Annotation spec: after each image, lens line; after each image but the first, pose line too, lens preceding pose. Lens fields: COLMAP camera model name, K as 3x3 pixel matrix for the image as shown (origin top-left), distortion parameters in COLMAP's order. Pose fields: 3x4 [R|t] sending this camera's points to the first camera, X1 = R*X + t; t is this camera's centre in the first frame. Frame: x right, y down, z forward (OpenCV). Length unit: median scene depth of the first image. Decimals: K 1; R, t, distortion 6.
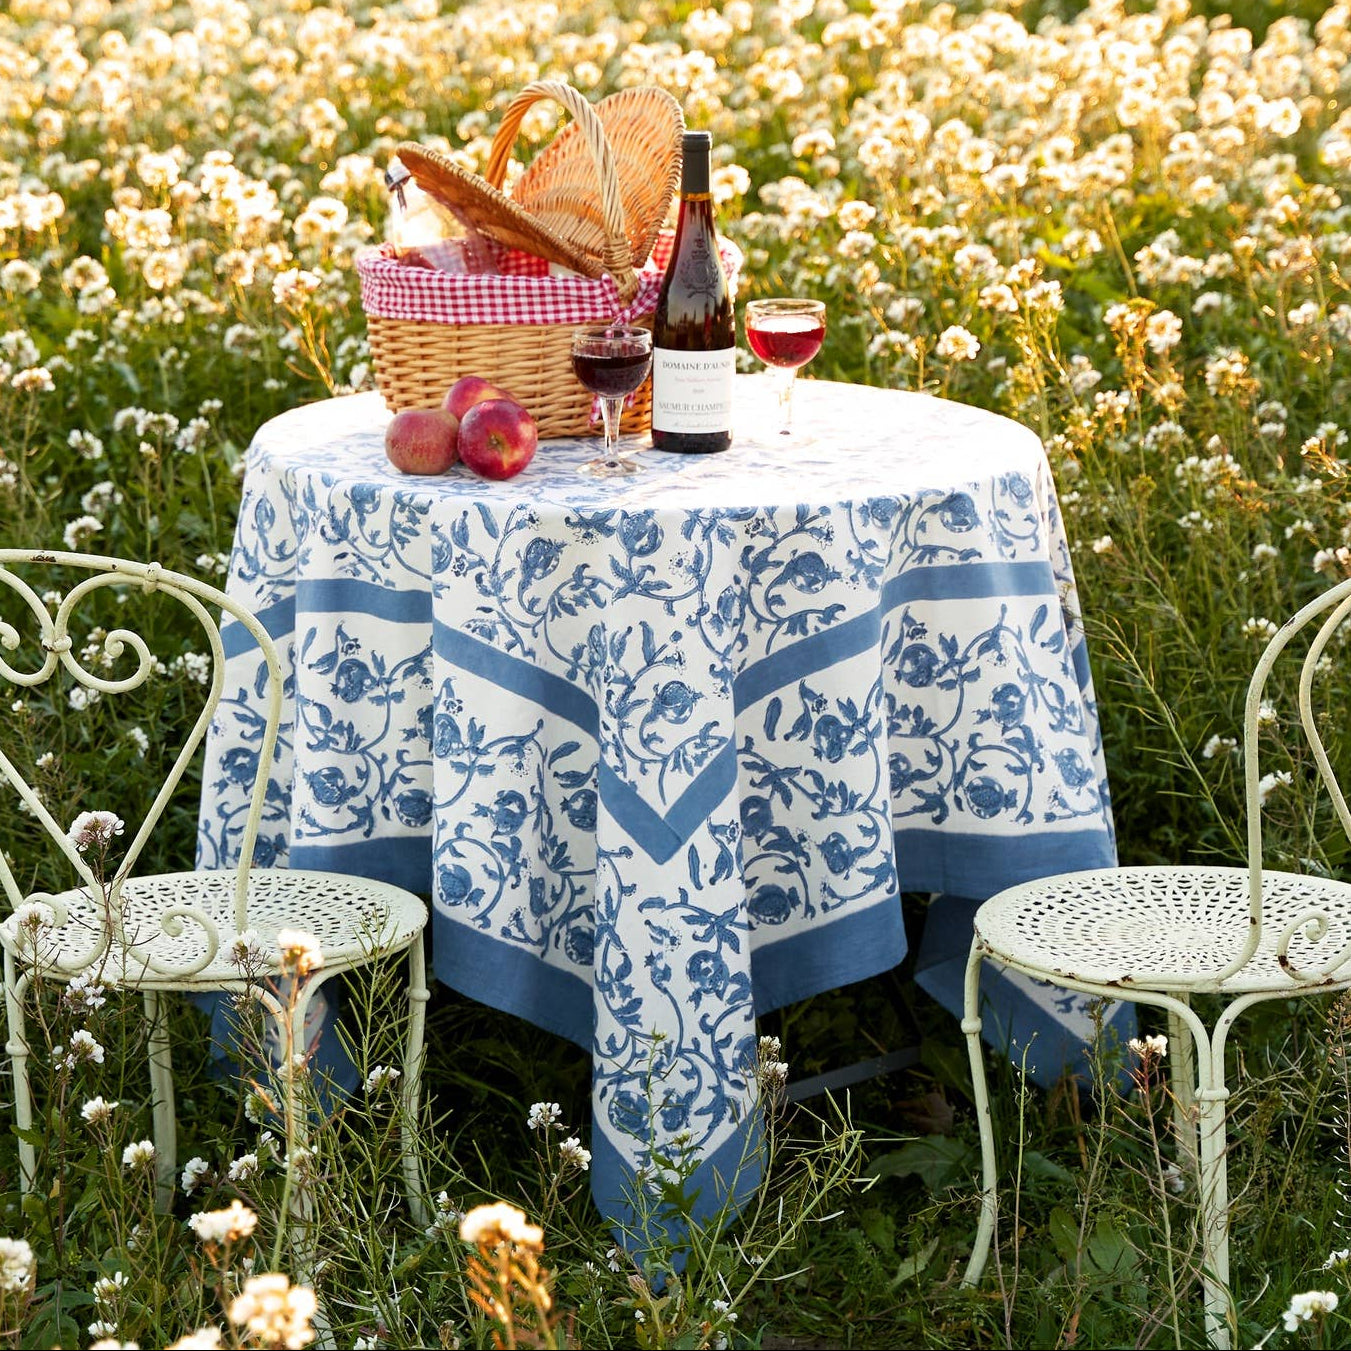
lens RADIAL K [[6571.3, 0, 673.9], [0, 6571.3, 567.1], [0, 0, 1]] dist [-7.441437, -2.731468]
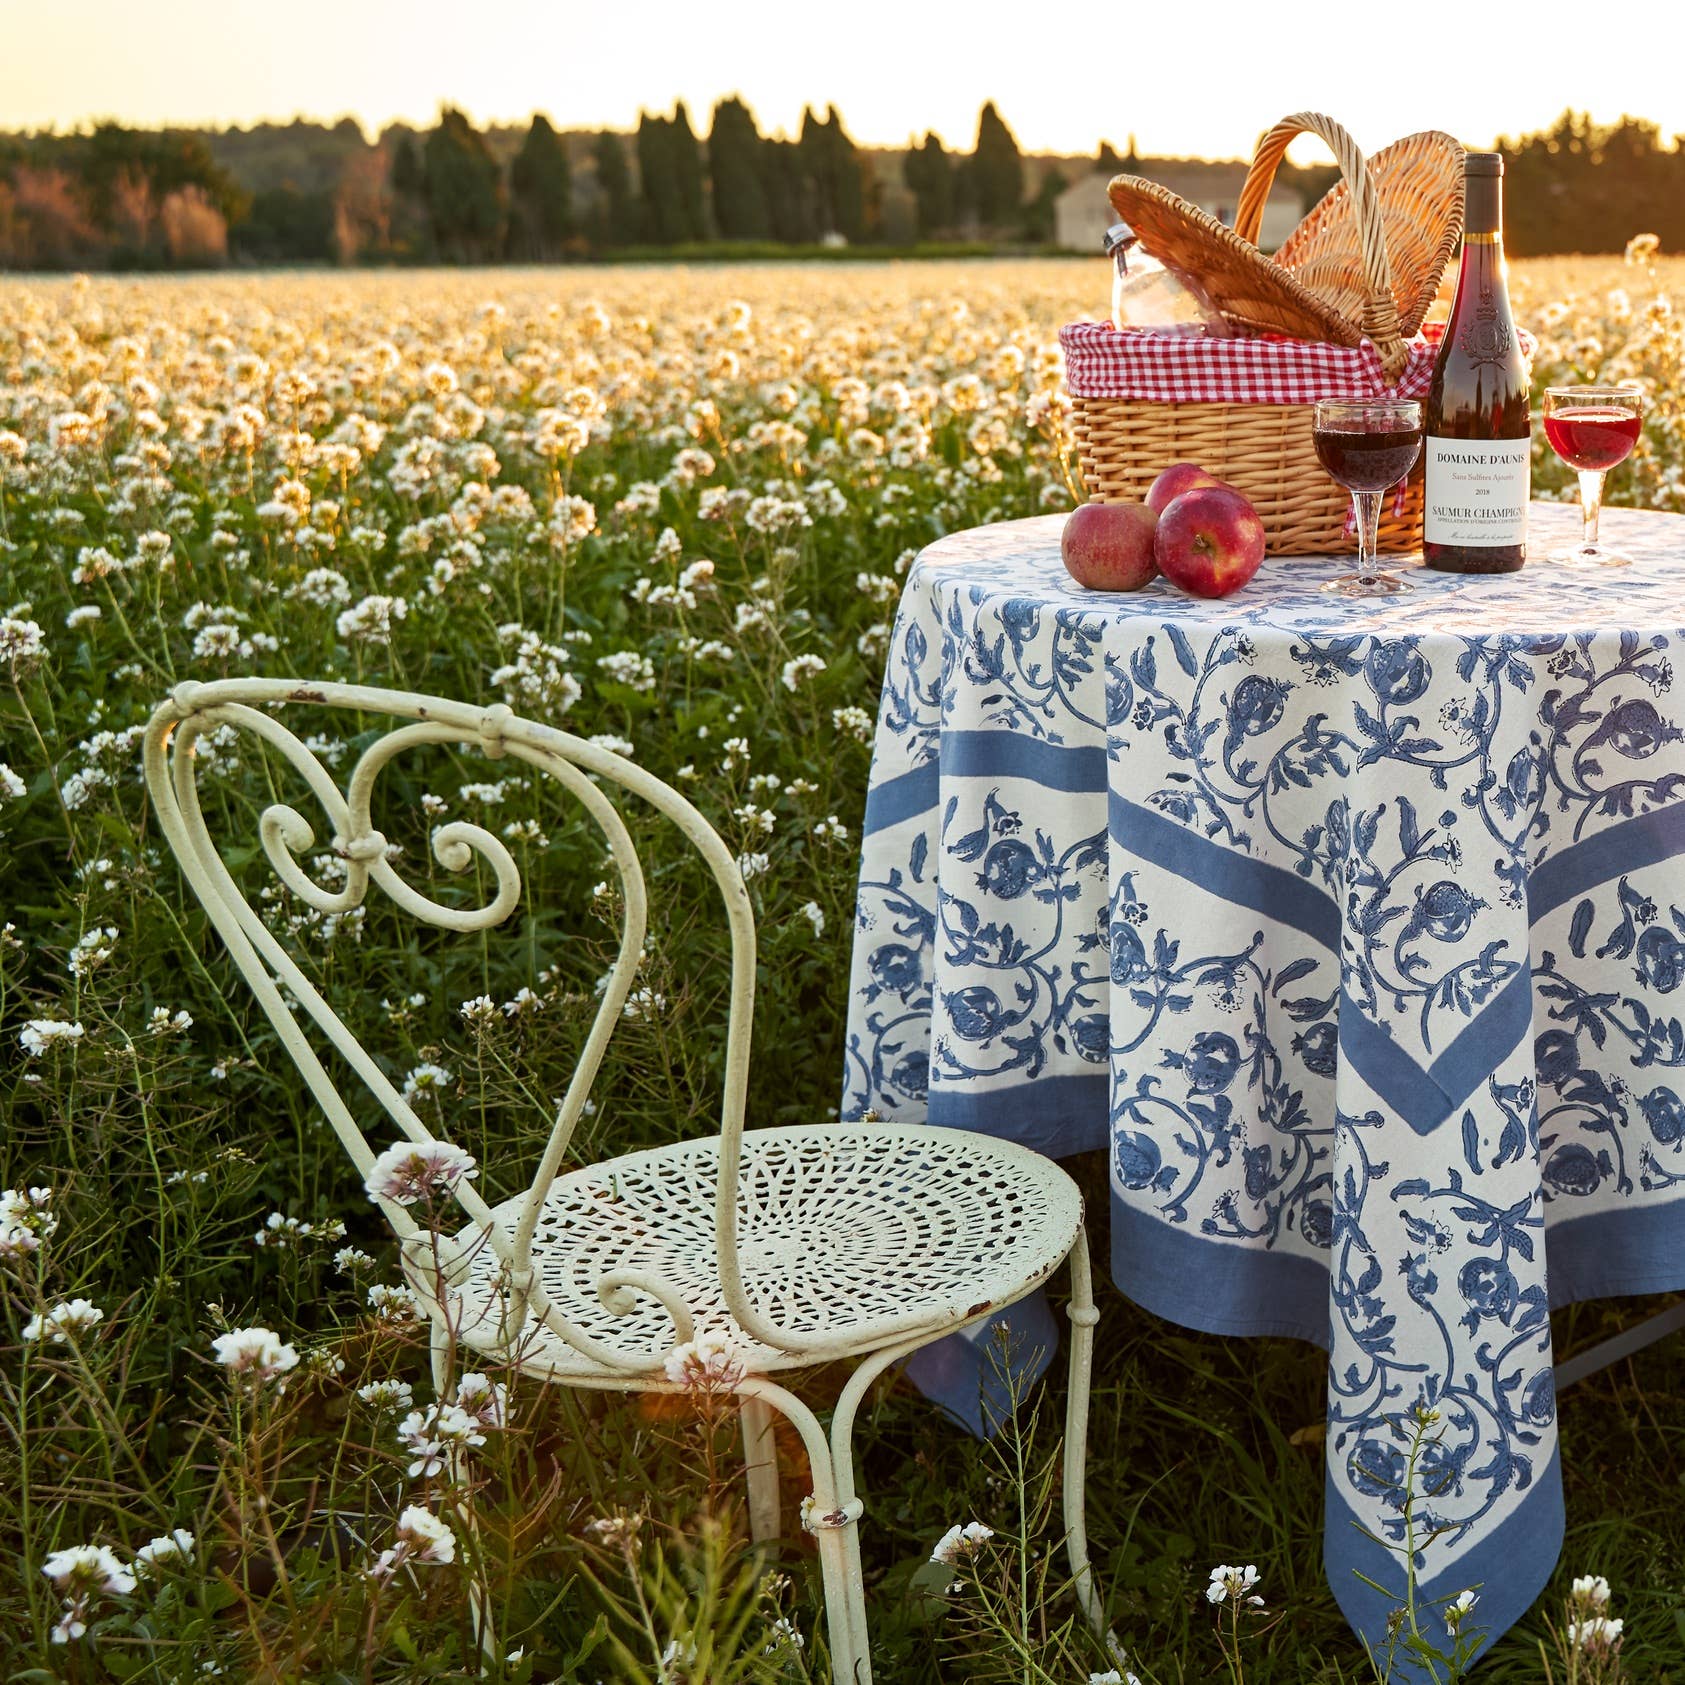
lens RADIAL K [[7920.1, 0, 842.5], [0, 7920.1, 842.5], [0, 0, 1]] dist [-0.888886, 21.181594]
pose [[0.996984, 0.009793, -0.076991, 0.000535], [-0.008551, 0.999828, 0.016446, -0.000135], [0.077139, -0.015739, 0.996896, 0.115929]]
